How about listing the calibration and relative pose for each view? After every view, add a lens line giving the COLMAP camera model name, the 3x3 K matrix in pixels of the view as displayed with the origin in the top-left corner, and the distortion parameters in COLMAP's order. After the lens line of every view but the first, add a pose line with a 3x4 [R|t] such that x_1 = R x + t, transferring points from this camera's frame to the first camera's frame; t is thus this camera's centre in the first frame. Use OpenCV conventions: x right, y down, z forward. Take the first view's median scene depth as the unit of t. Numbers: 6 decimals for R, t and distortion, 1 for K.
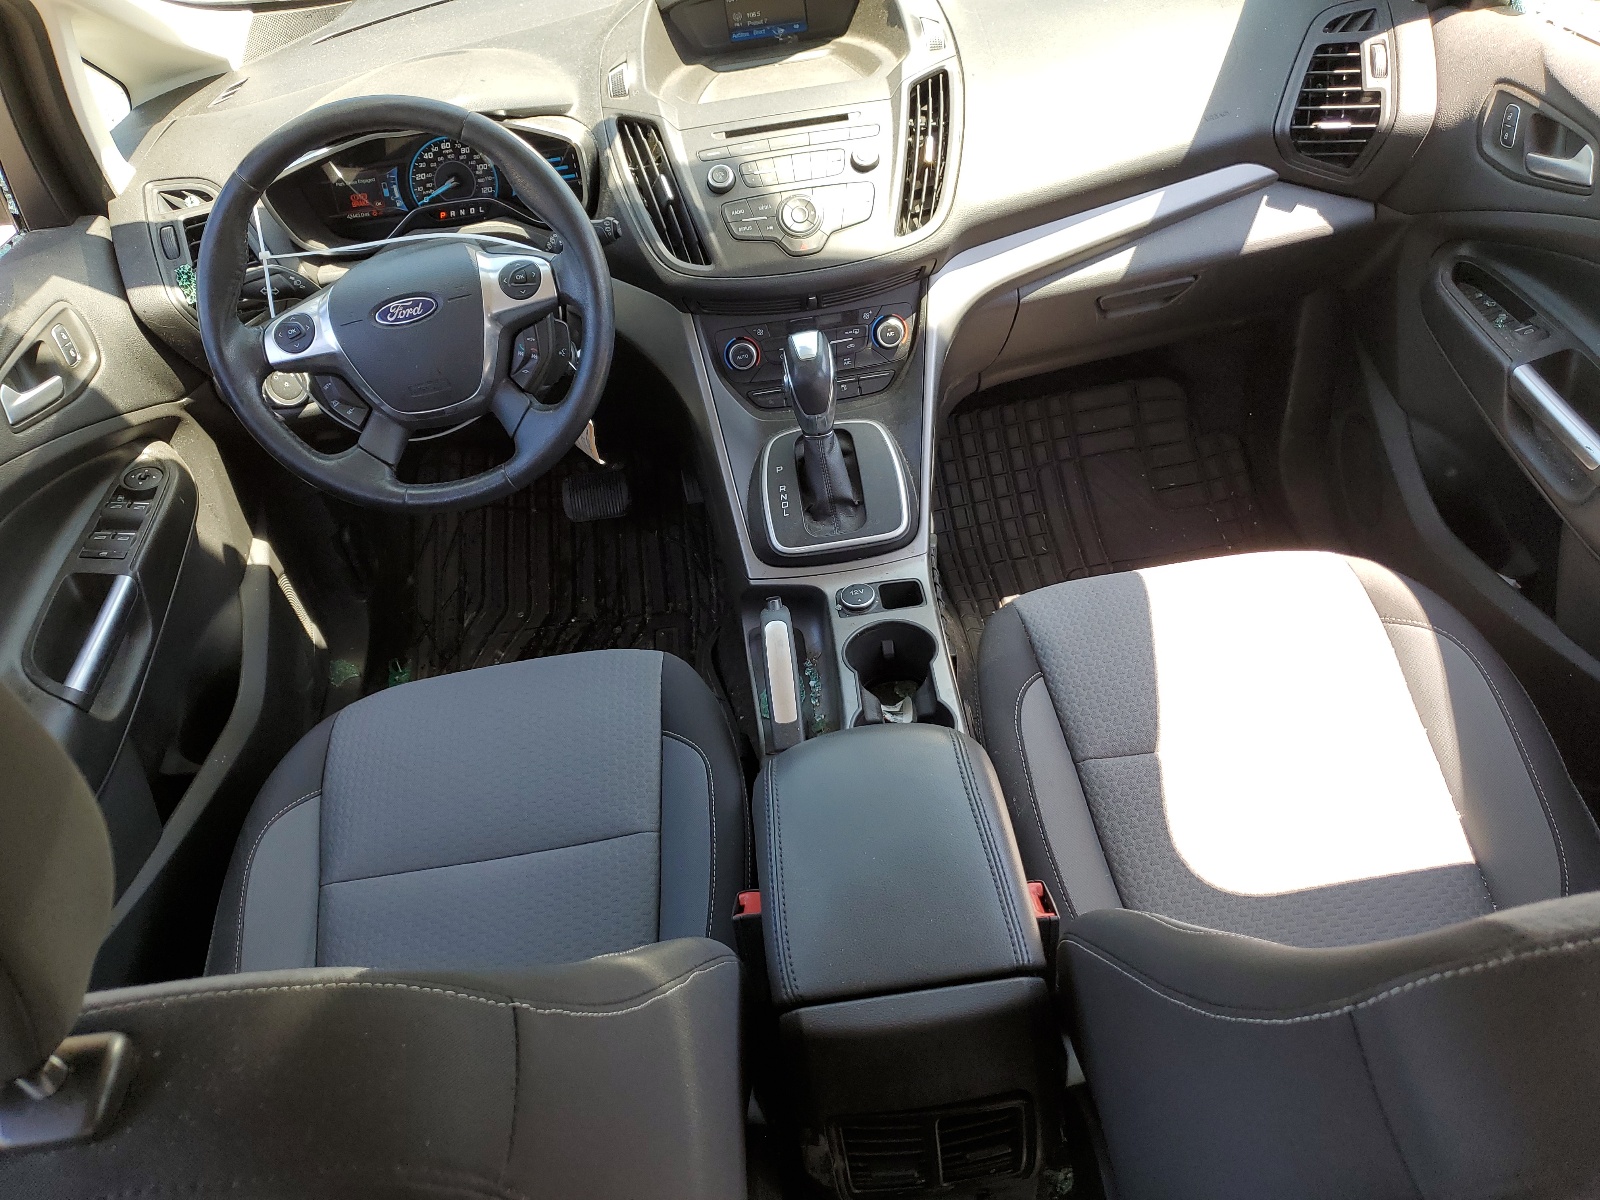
lens RADIAL K [[1198.7, 0, 801.3], [0, 1198.7, 602.3], [0, 0, 1]] dist [0.009888, 0.001780]
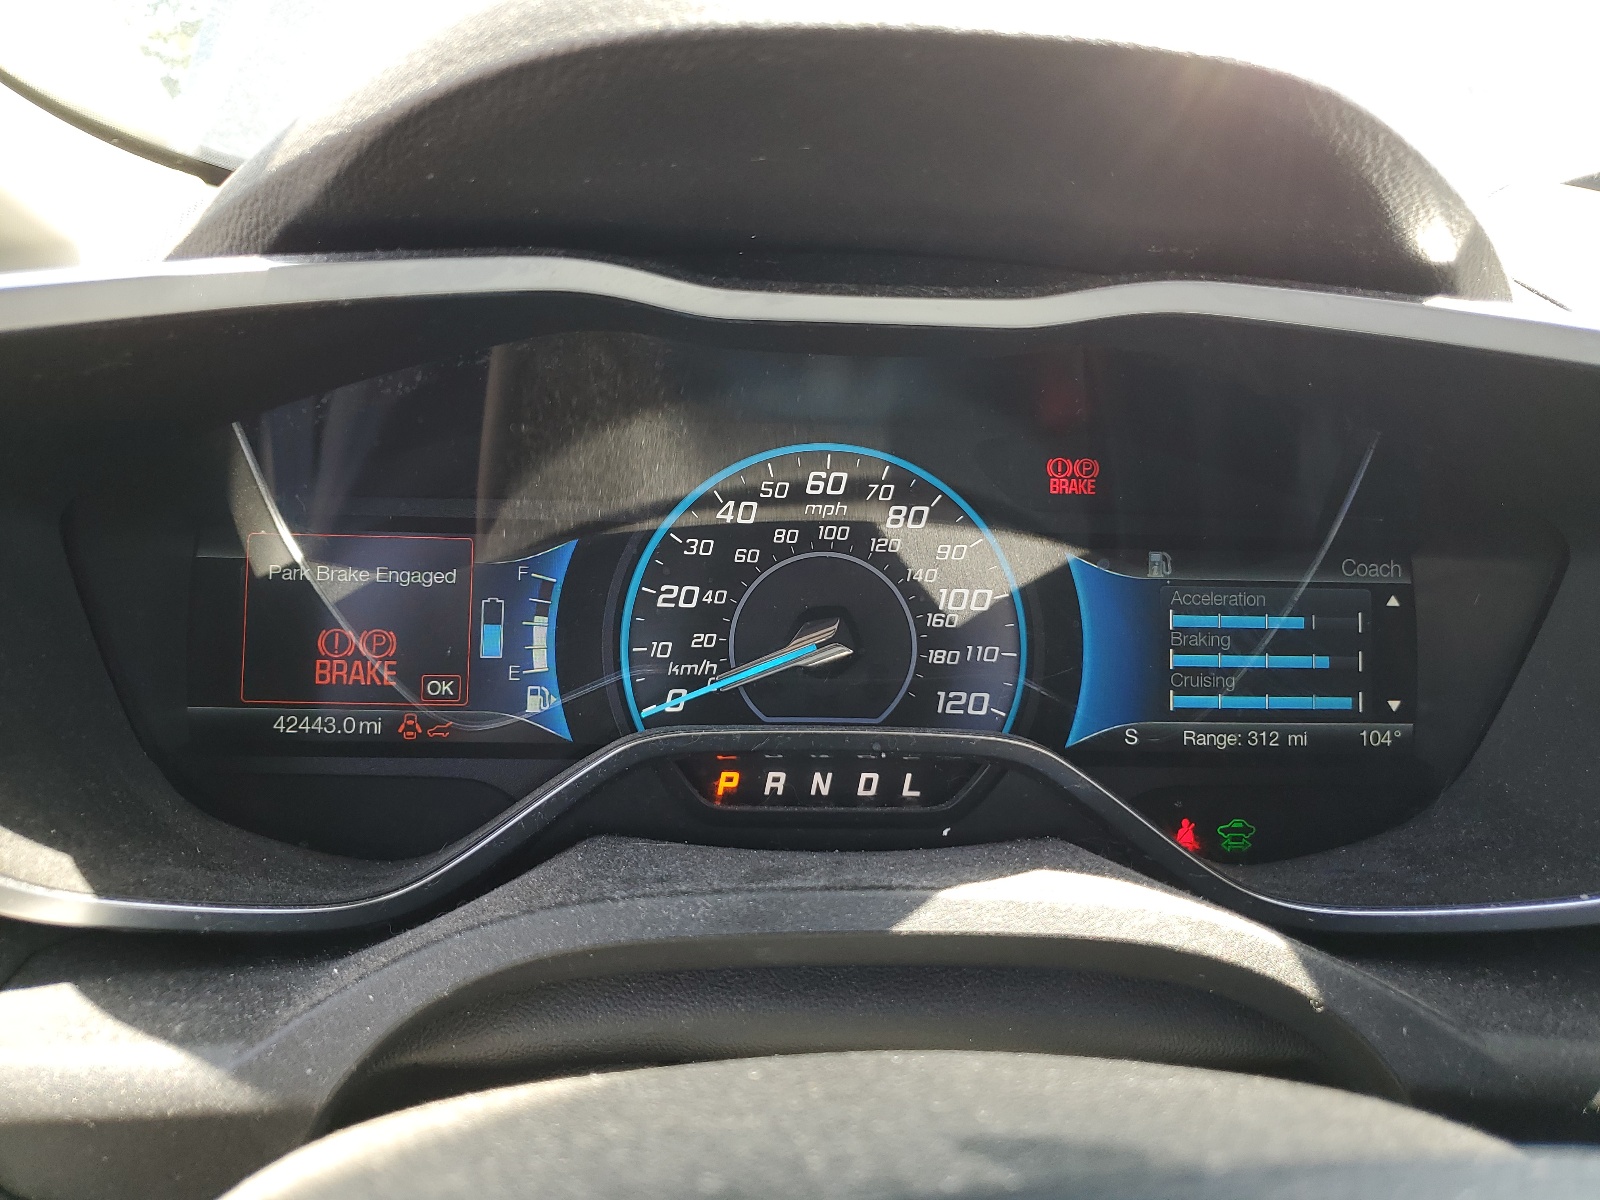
lens RADIAL K [[1198.7, 0, 801.8], [0, 1198.7, 599.4], [0, 0, 1]] dist [0.009888, 0.001780]
pose [[0.988393, 0.147635, -0.035820, -0.286863], [-0.149159, 0.898345, -0.413192, -0.270894], [-0.028823, 0.413739, 0.909939, 0.809098]]
